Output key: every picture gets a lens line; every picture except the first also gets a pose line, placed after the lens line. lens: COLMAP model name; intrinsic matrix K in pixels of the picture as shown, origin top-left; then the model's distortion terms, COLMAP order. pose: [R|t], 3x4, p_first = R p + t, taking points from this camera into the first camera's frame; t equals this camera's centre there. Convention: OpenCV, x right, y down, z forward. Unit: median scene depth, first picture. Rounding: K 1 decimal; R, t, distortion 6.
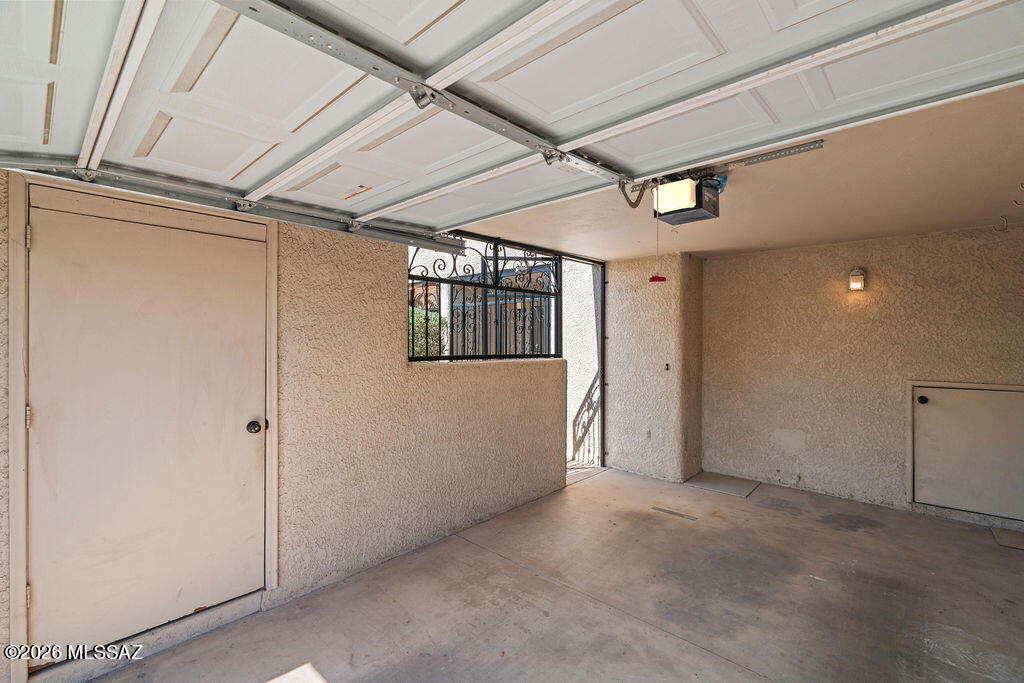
lens RADIAL K [[451.0, 0, 508.6], [0, 451.0, 338.9], [0, 0, 1]] dist [-0.002290, 0.000629]
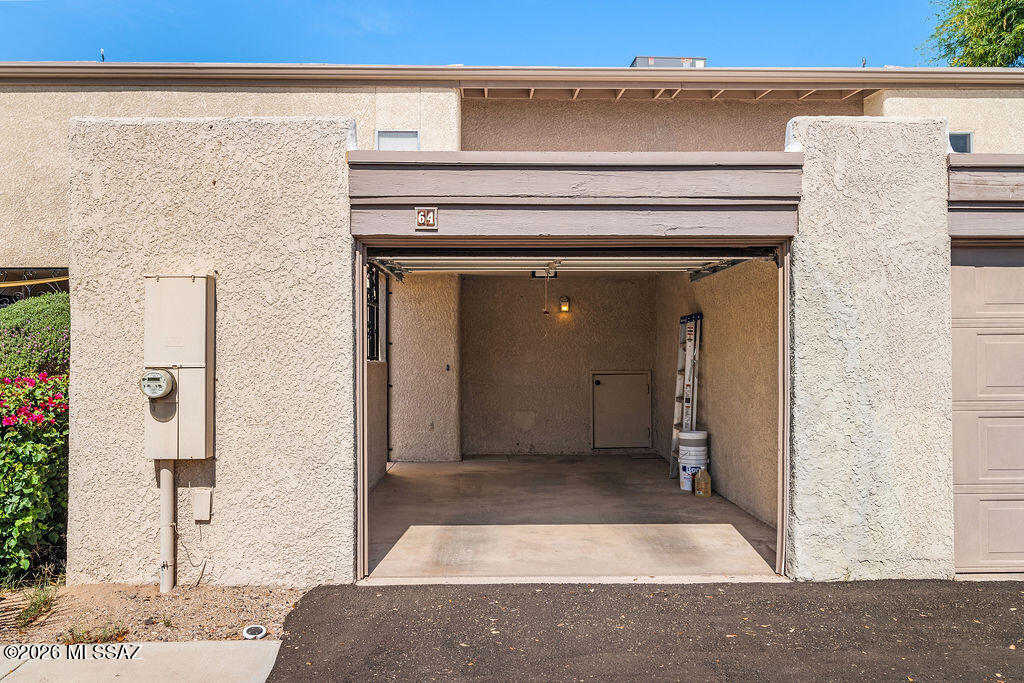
lens RADIAL K [[803.8, 0, 514.1], [0, 803.8, 345.8], [0, 0, 1]] dist [-0.005001, 0.003558]
pose [[0.730553, 0.004168, 0.682843, -1.135925], [0.006840, 0.999887, -0.013422, 0.038825], [-0.682822, 0.014476, 0.730441, -0.802618]]
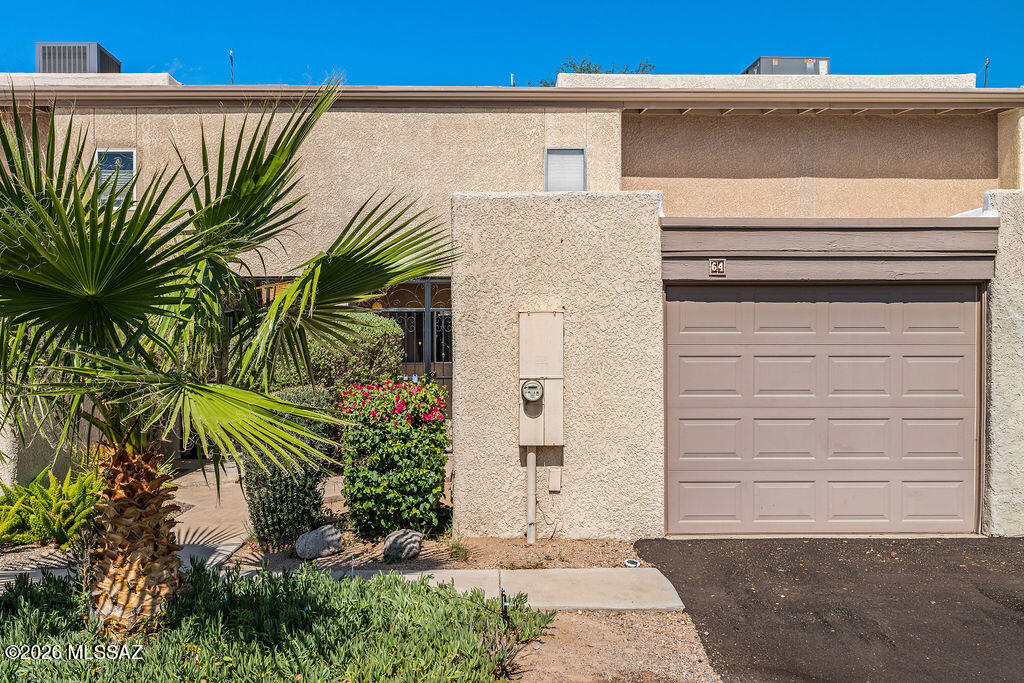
lens RADIAL K [[956.1, 0, 512.9], [0, 956.1, 341.6], [0, 0, 1]] dist [-0.000720, 0.000000]
pose [[0.734943, -0.004513, 0.678114, -3.001427], [0.007130, 0.999974, -0.001073, -0.085419], [-0.678091, 0.005623, 0.734956, -1.156330]]
